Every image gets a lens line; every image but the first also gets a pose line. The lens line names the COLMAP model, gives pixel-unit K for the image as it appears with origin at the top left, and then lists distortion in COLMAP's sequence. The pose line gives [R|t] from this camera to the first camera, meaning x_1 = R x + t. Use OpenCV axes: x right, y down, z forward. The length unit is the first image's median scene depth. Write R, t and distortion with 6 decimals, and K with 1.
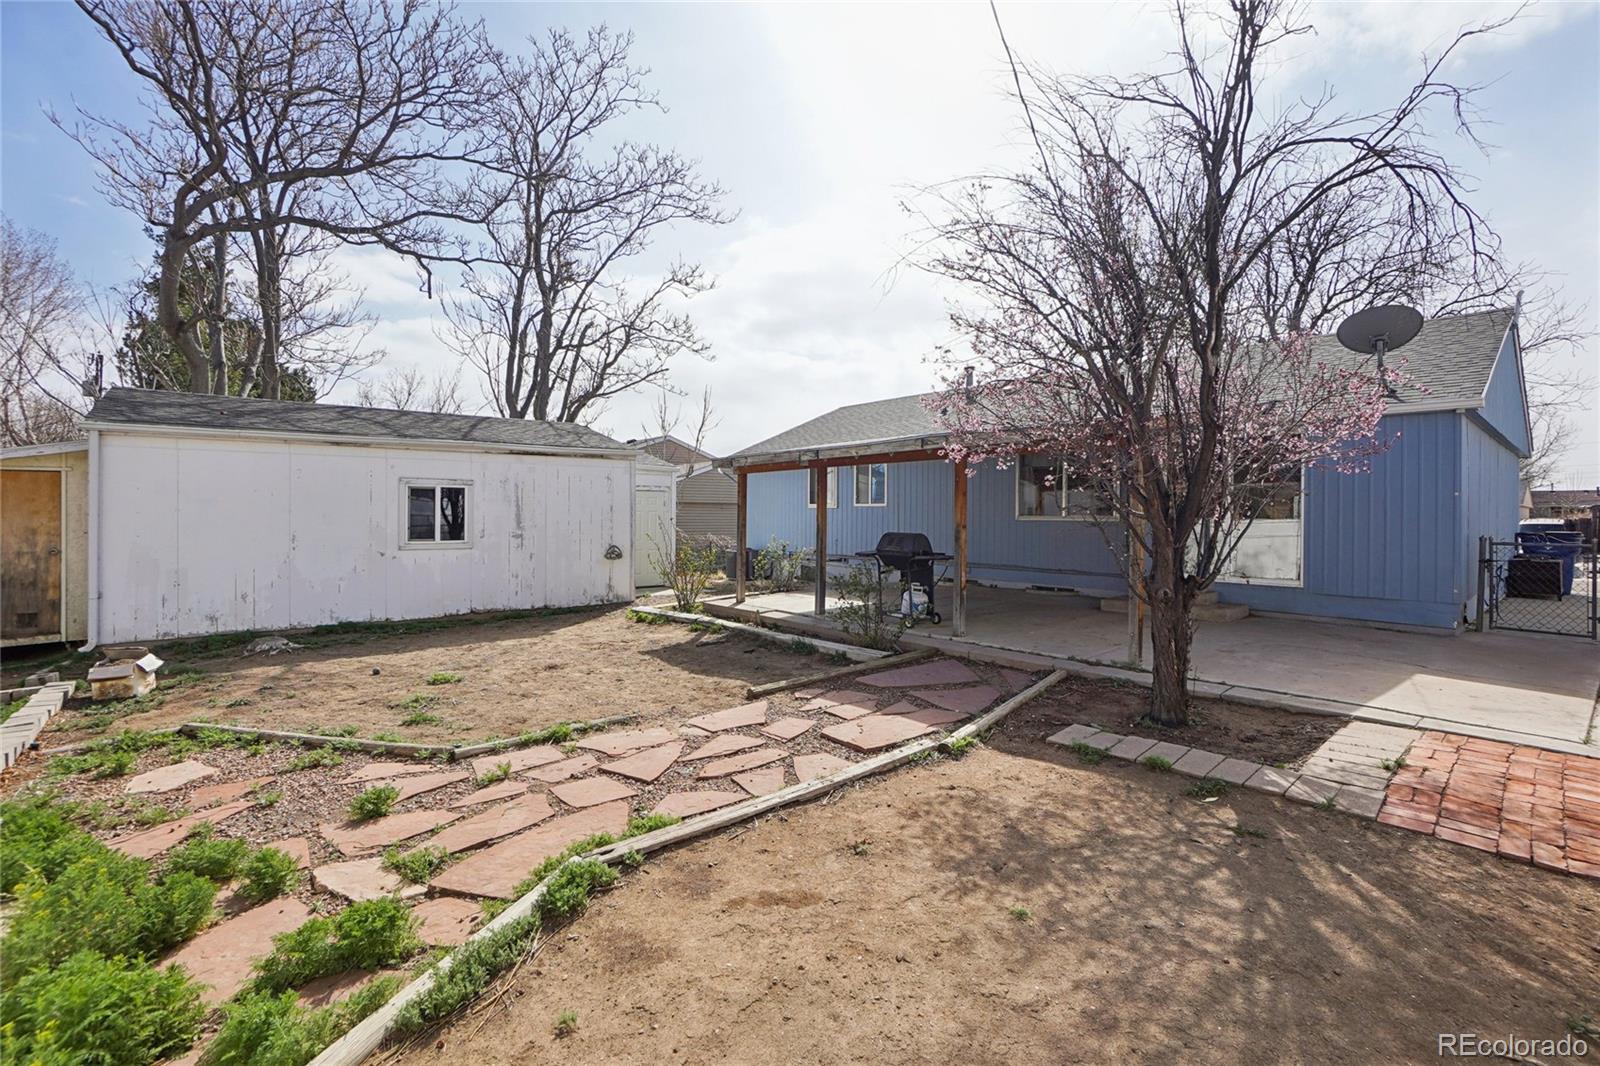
lens RADIAL K [[733.5, 0, 793.7], [0, 733.5, 525.2], [0, 0, 1]] dist [-0.056131, 0.023603]
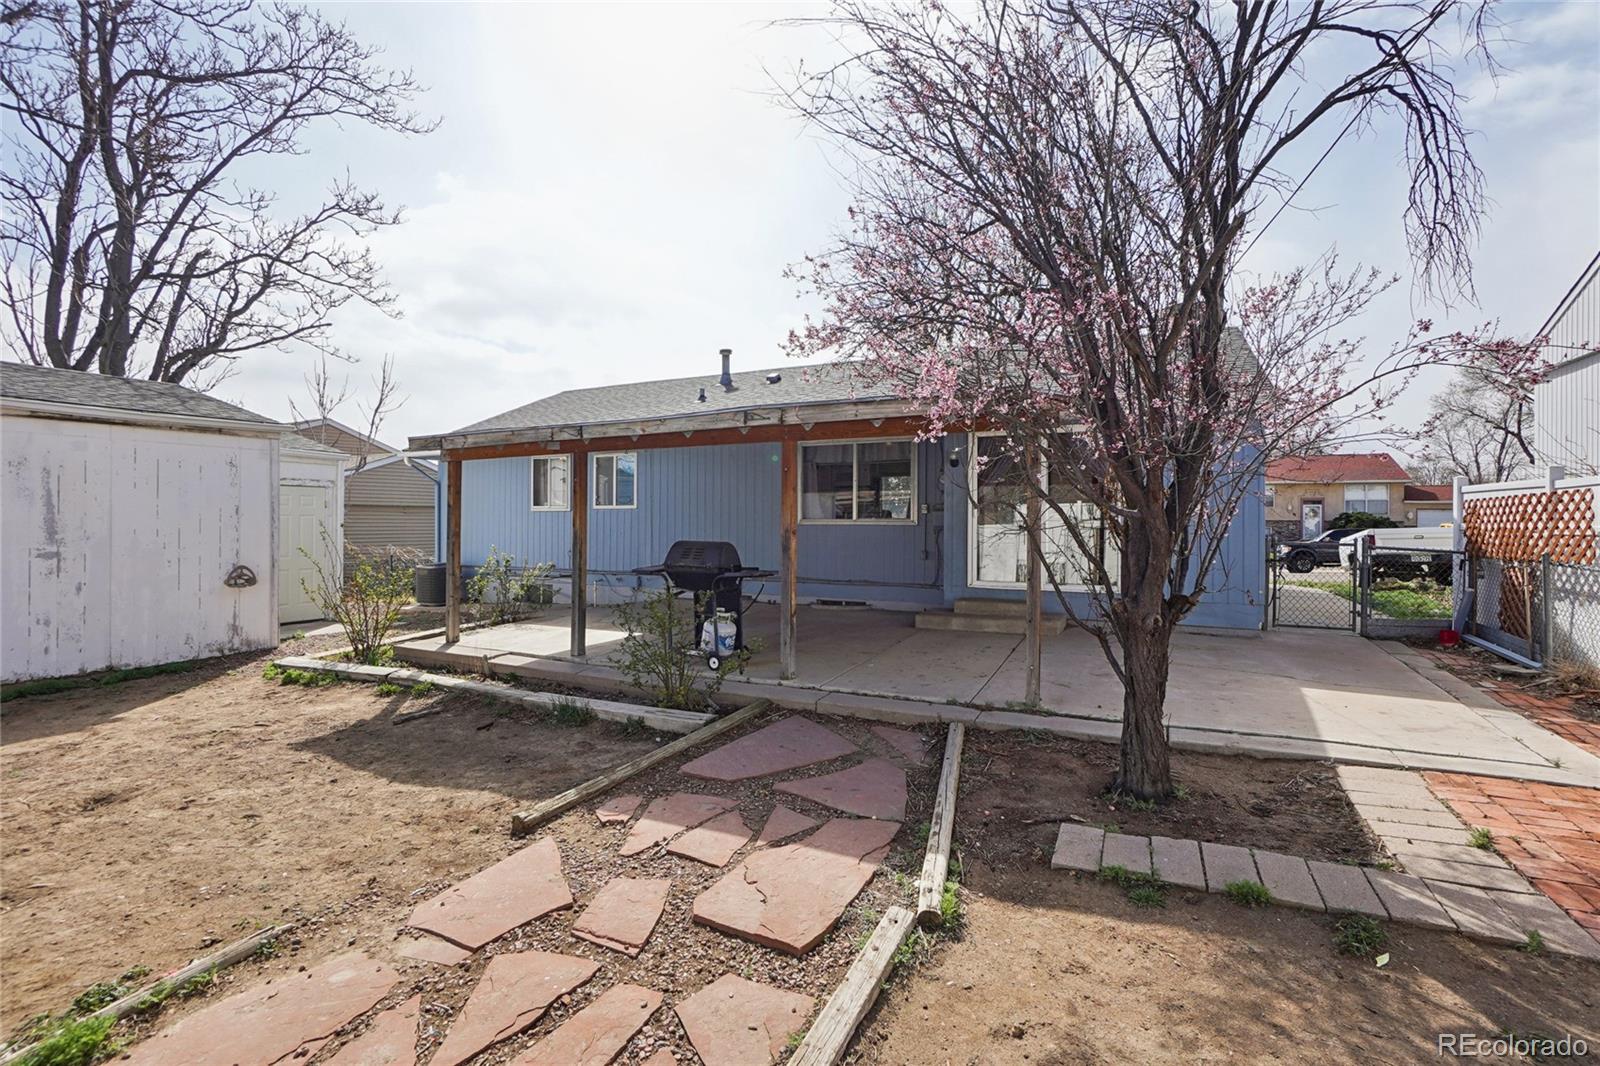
lens RADIAL K [[750.3, 0, 797.8], [0, 750.3, 521.0], [0, 0, 1]] dist [-0.059775, 0.026320]
pose [[0.918848, -0.004235, 0.394590, -0.052554], [0.009859, 0.999877, -0.012225, -0.000049], [-0.394489, 0.015123, 0.918776, 0.228544]]
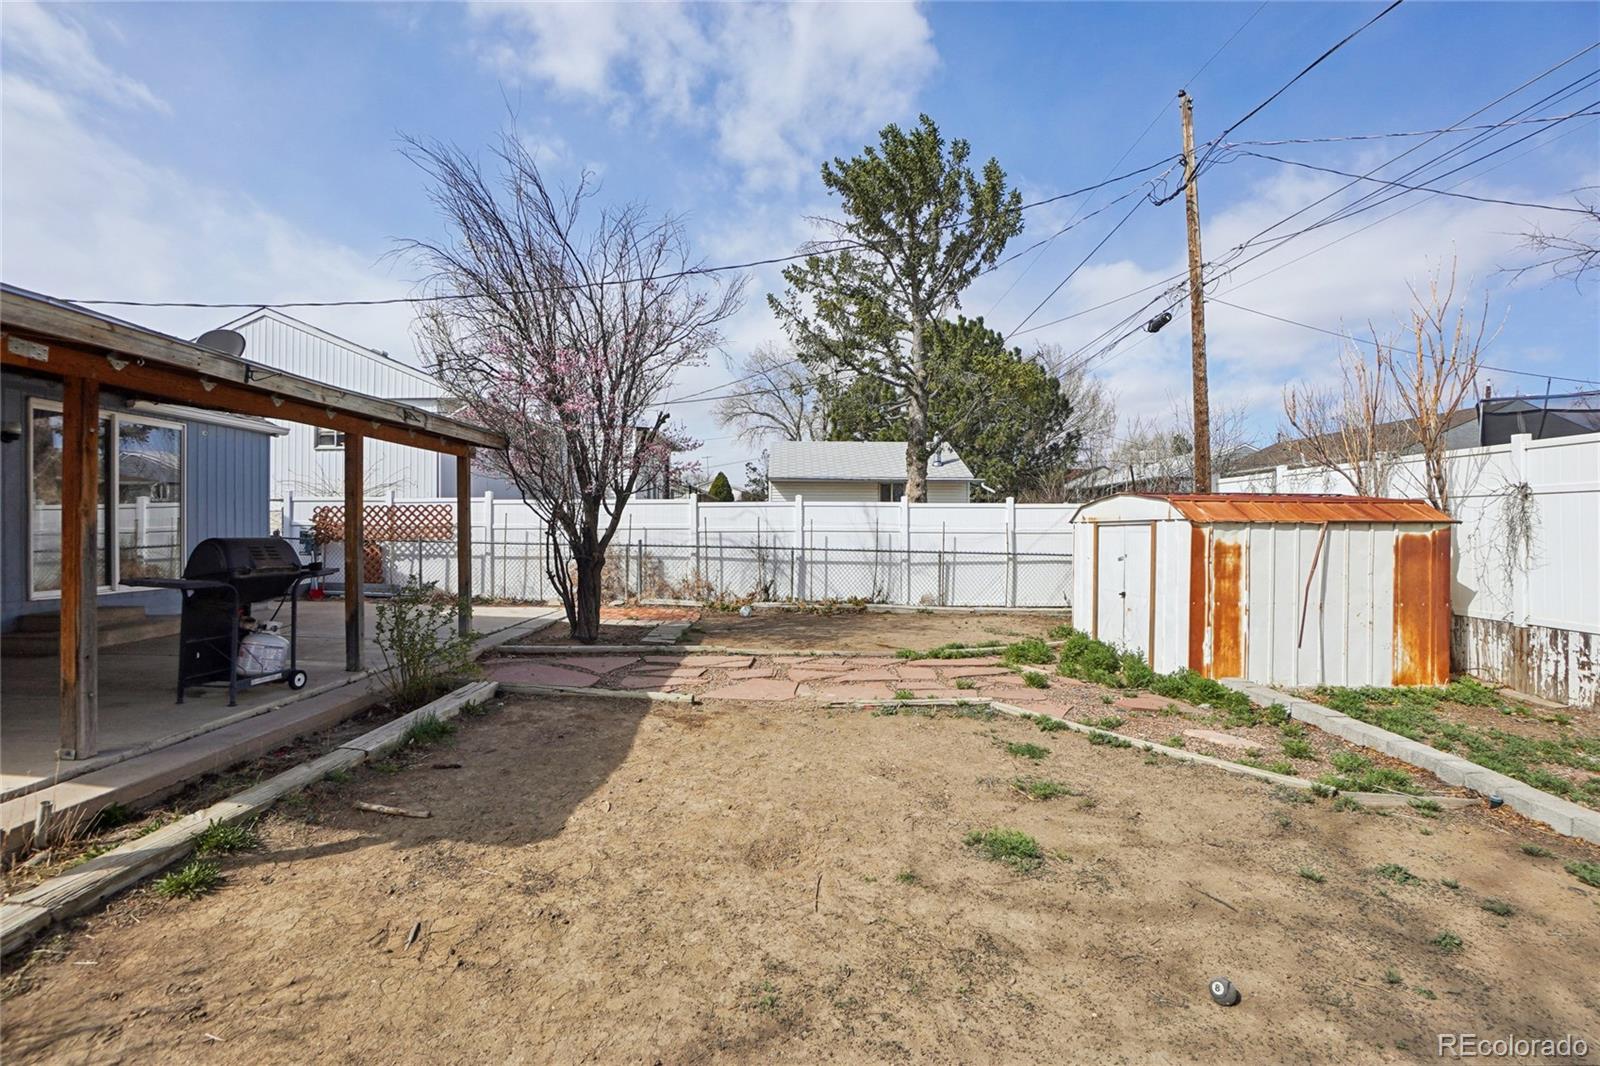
lens RADIAL K [[733.5, 0, 793.7], [0, 733.5, 525.2], [0, 0, 1]] dist [-0.056131, 0.023603]
pose [[-0.757652, -0.002064, 0.652656, -0.472571], [0.006608, 0.999919, 0.010834, -0.002520], [-0.652625, 0.012521, -0.757577, 0.996317]]
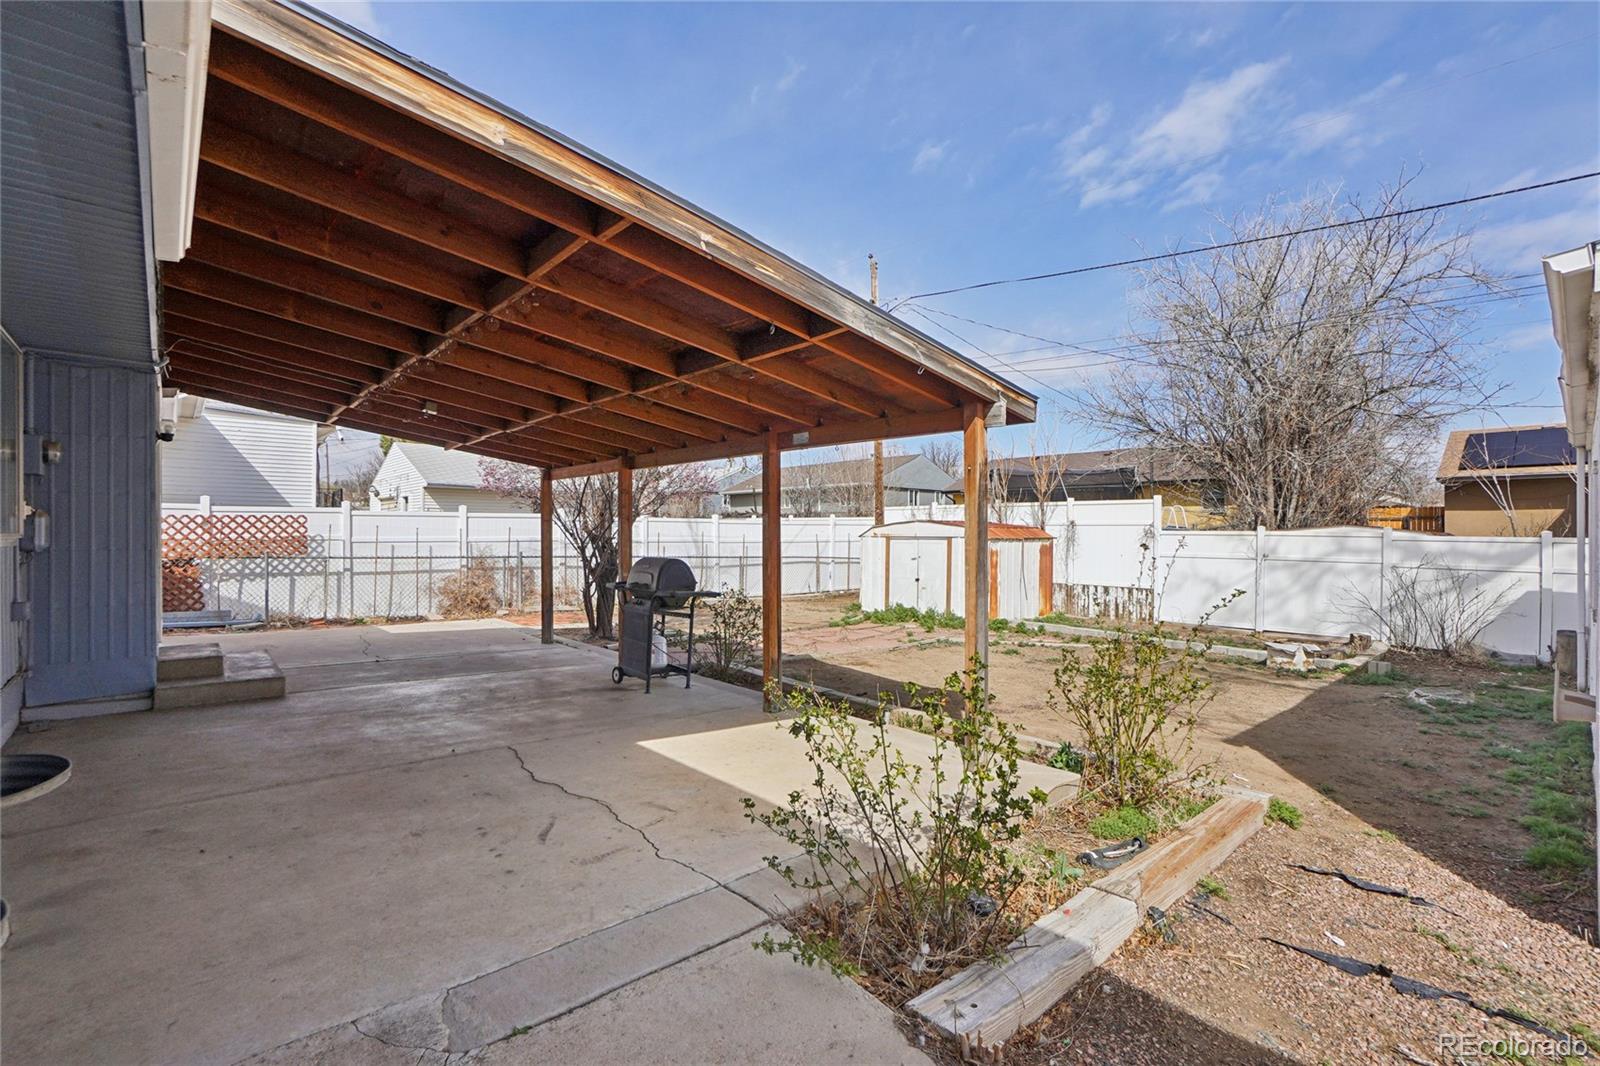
lens RADIAL K [[719.7, 0, 800.0], [0, 719.7, 533.0], [0, 0, 1]] dist [-0.001097, 0.020898]
pose [[-0.999688, -0.006959, -0.023984, 0.023618], [-0.007381, 0.999819, 0.017523, -0.024803], [0.023857, 0.017695, -0.999559, 1.505408]]
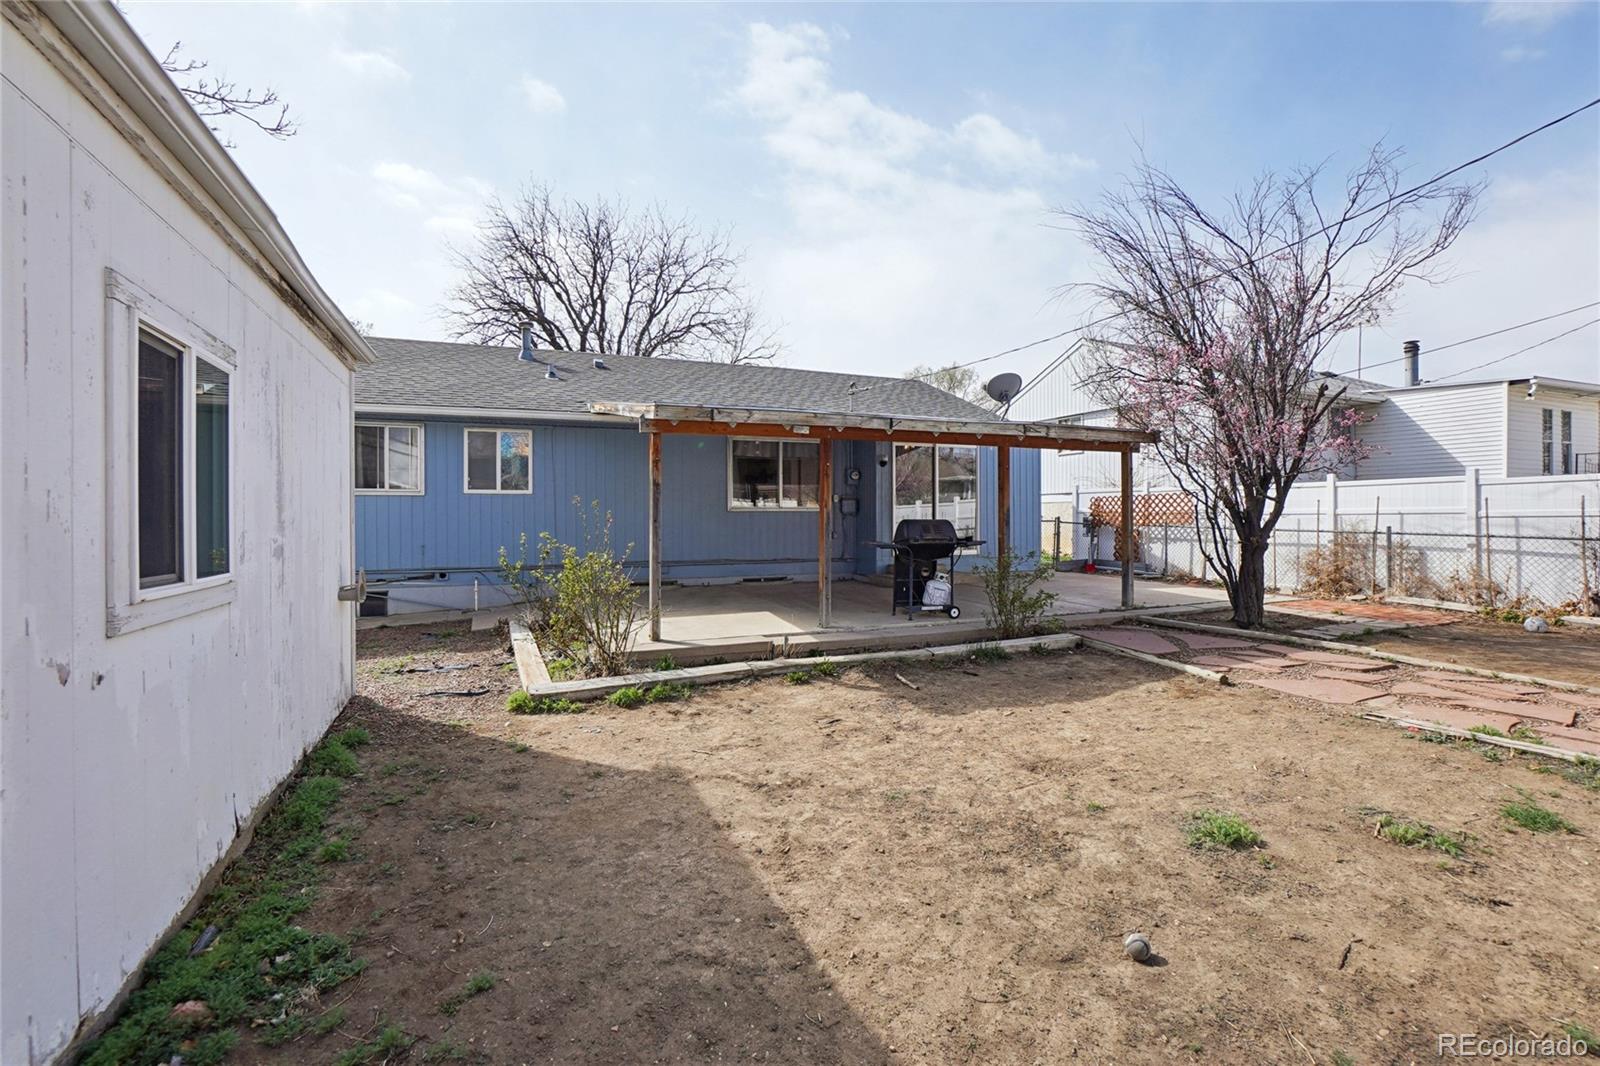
lens RADIAL K [[733.5, 0, 793.7], [0, 733.5, 525.2], [0, 0, 1]] dist [-0.056131, 0.023603]
pose [[0.288801, -0.014496, 0.957279, -0.687302], [0.019454, 0.999768, 0.009271, 0.004925], [-0.957192, 0.015945, 0.289016, 0.775358]]
